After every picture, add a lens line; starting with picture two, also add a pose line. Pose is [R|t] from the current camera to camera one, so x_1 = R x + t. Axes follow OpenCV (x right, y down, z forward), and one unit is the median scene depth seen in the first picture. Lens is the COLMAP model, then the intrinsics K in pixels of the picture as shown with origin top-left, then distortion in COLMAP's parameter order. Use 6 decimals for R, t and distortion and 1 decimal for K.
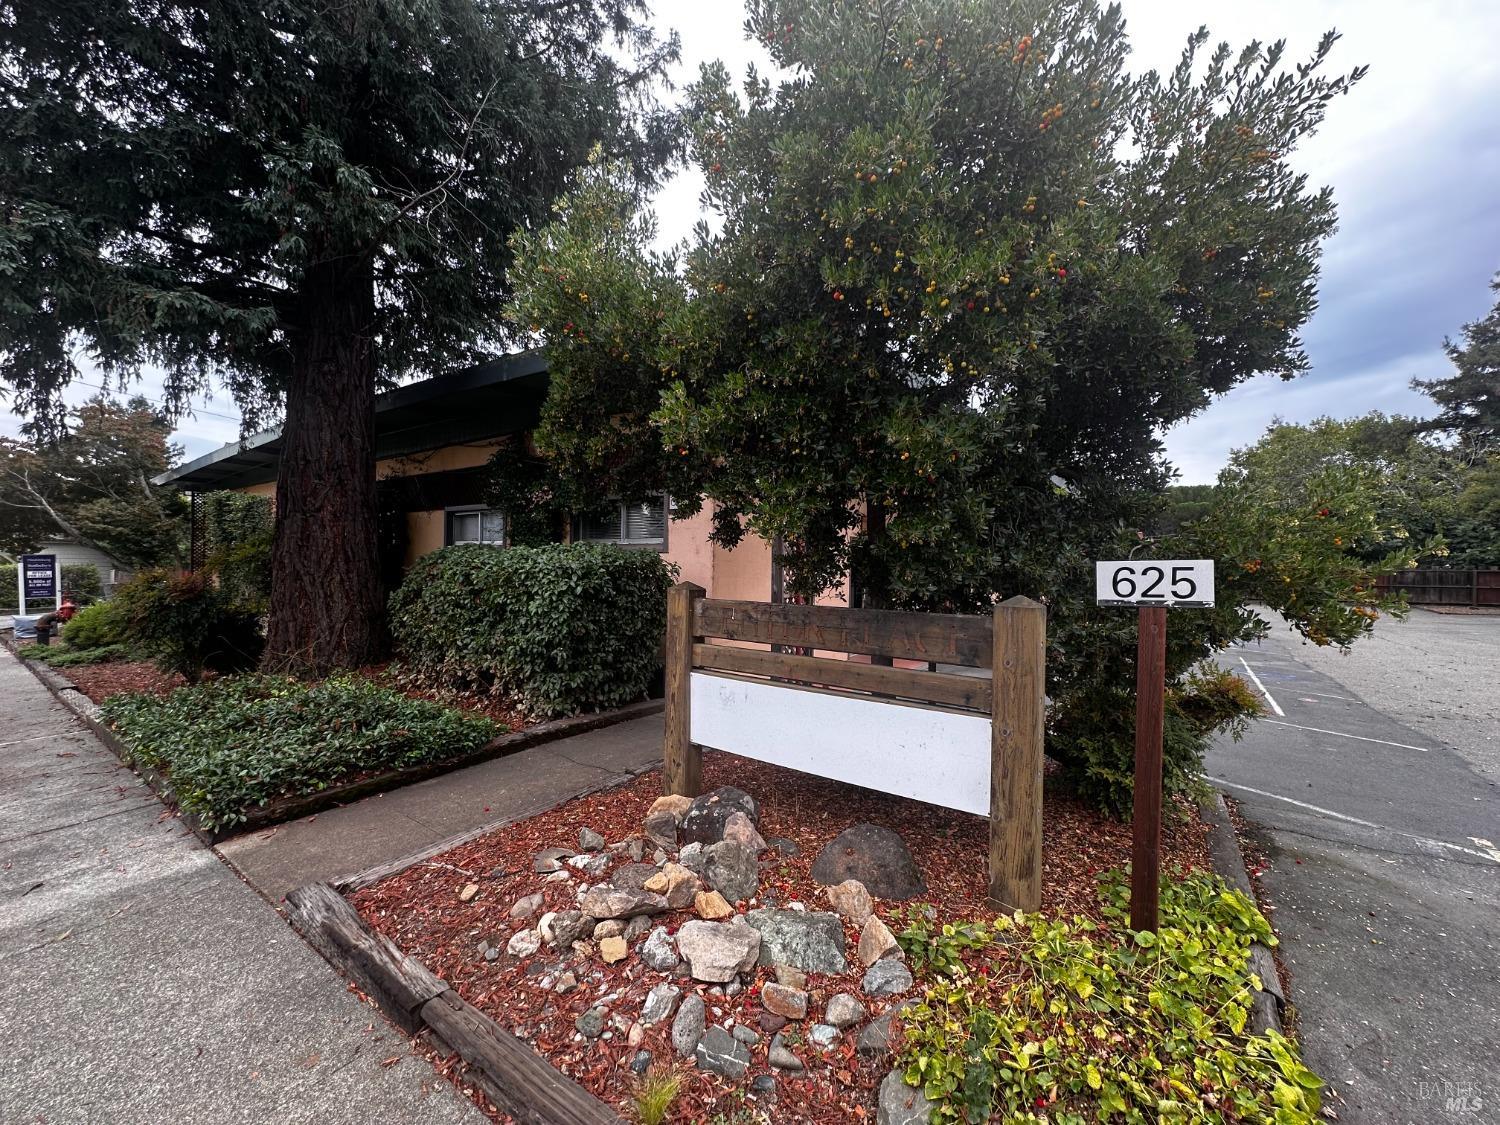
lens RADIAL K [[600.8, 0, 750.7], [0, 600.8, 567.3], [0, 0, 1]] dist [0.001938, 0.000137]
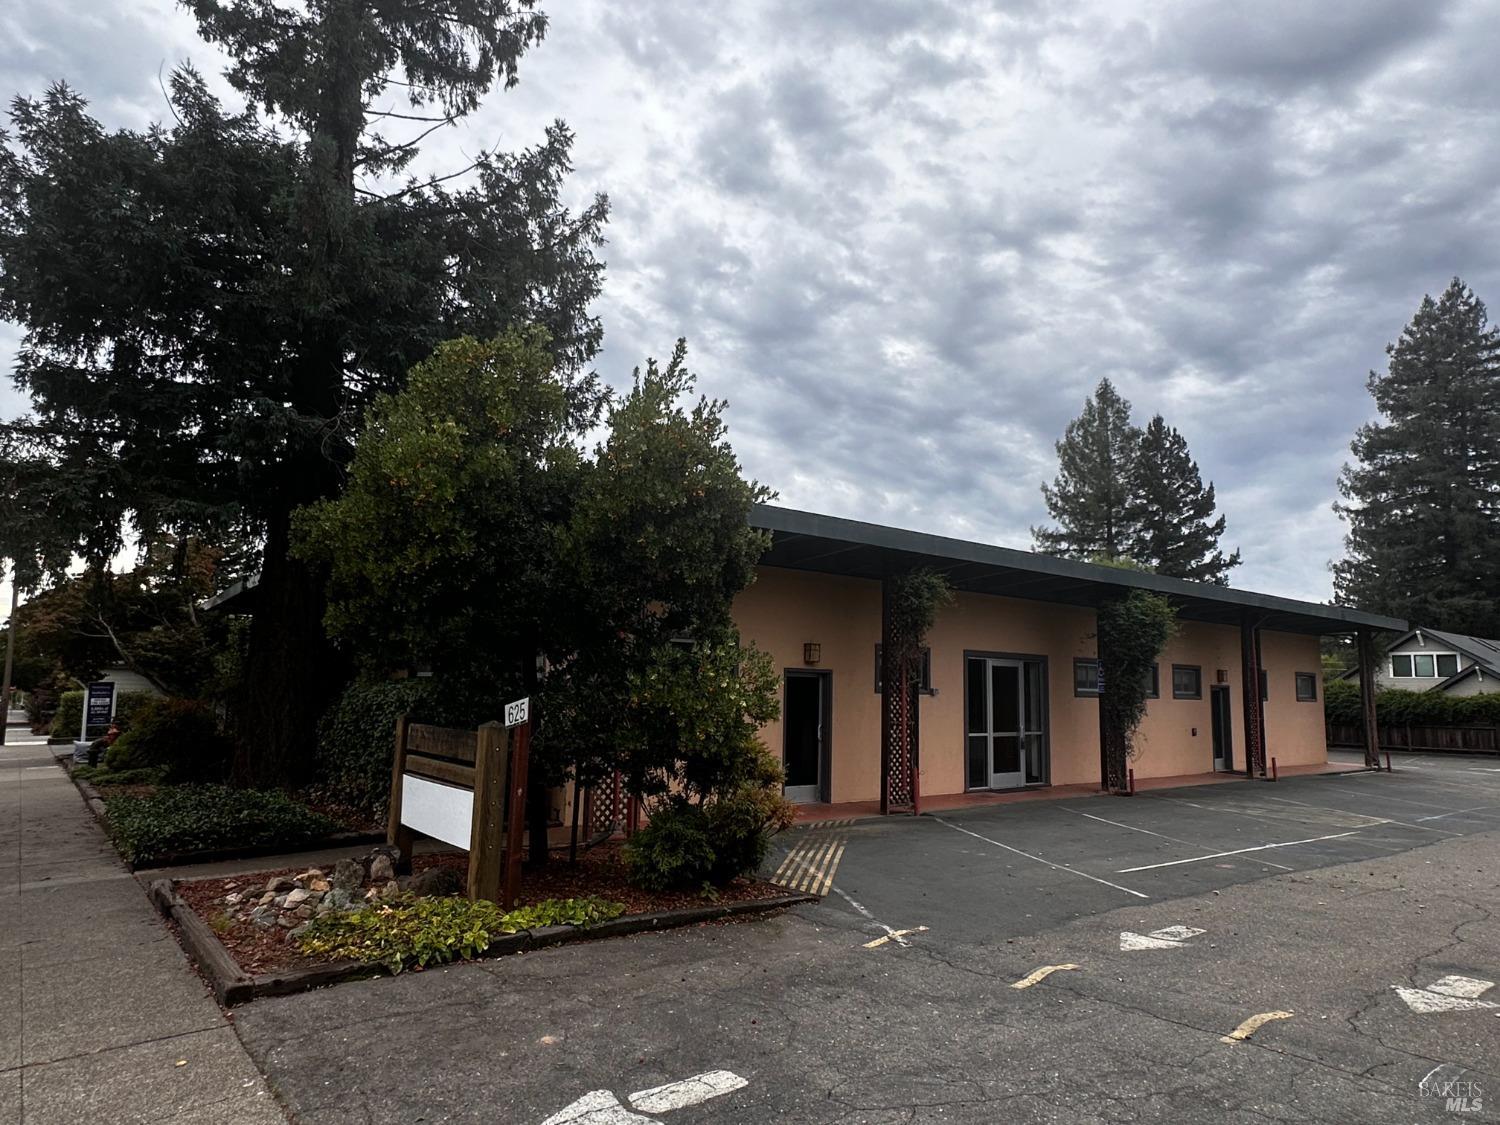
lens RADIAL K [[932.2, 0, 751.3], [0, 932.2, 569.5], [0, 0, 1]] dist [0.005972, 0.001225]
pose [[0.961776, -0.029213, -0.272274, 0.335244], [-0.008287, 0.990733, -0.135572, -0.004468], [0.273712, 0.132646, 0.952621, -0.249533]]
